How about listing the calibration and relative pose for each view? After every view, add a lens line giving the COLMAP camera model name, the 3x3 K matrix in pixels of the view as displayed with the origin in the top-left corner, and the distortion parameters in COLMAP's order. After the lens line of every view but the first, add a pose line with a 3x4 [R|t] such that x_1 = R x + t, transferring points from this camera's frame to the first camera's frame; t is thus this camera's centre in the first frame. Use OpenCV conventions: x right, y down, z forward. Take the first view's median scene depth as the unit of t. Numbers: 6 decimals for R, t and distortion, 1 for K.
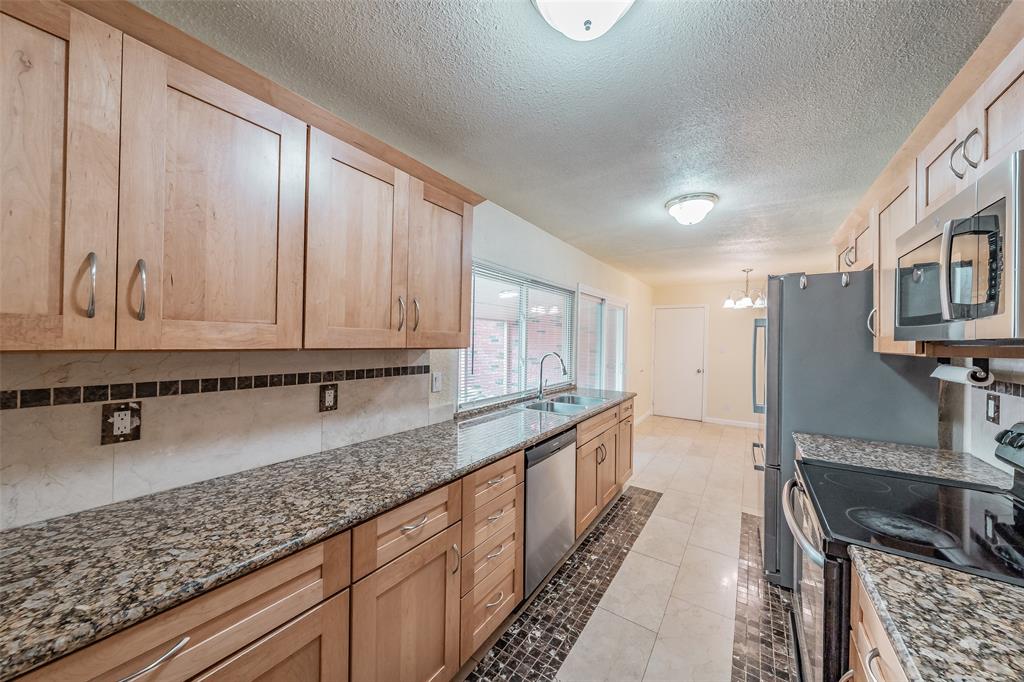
lens RADIAL K [[349.9, 0, 515.2], [0, 349.9, 338.6], [0, 0, 1]] dist [-0.000784, 0.000004]
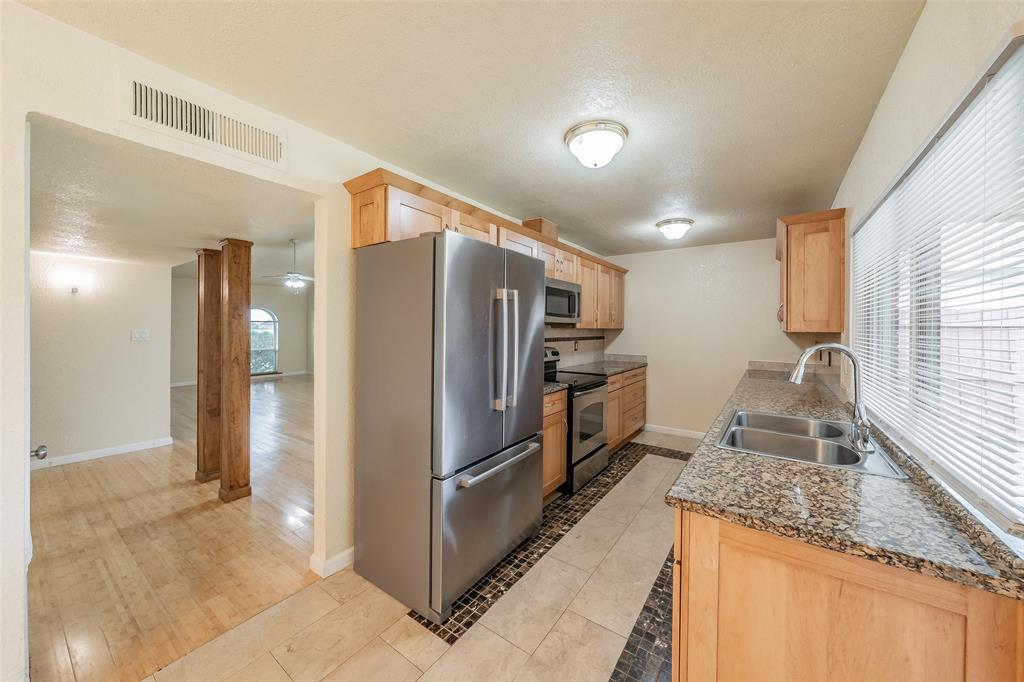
lens RADIAL K [[359.5, 0, 533.7], [0, 359.5, 328.4], [0, 0, 1]] dist [-0.002031, 0.000018]
pose [[-0.999673, -0.022405, -0.012346, 0.727563], [-0.022353, 0.999741, -0.004283, 0.037227], [0.012439, -0.004005, -0.999915, 2.040279]]
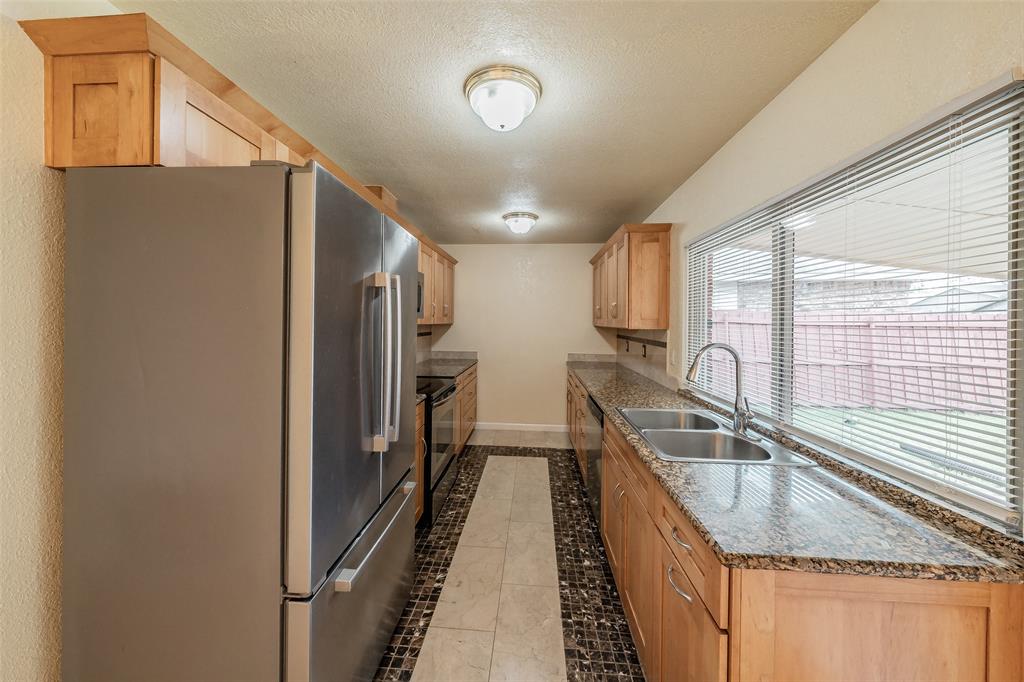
lens RADIAL K [[359.5, 0, 508.6], [0, 359.5, 323.2], [0, 0, 1]] dist [-0.002031, 0.000018]
pose [[-0.865209, -0.021962, -0.500930, 0.915485], [-0.020280, 0.999756, -0.008804, 0.024140], [0.501001, 0.002541, -0.865443, 1.777714]]
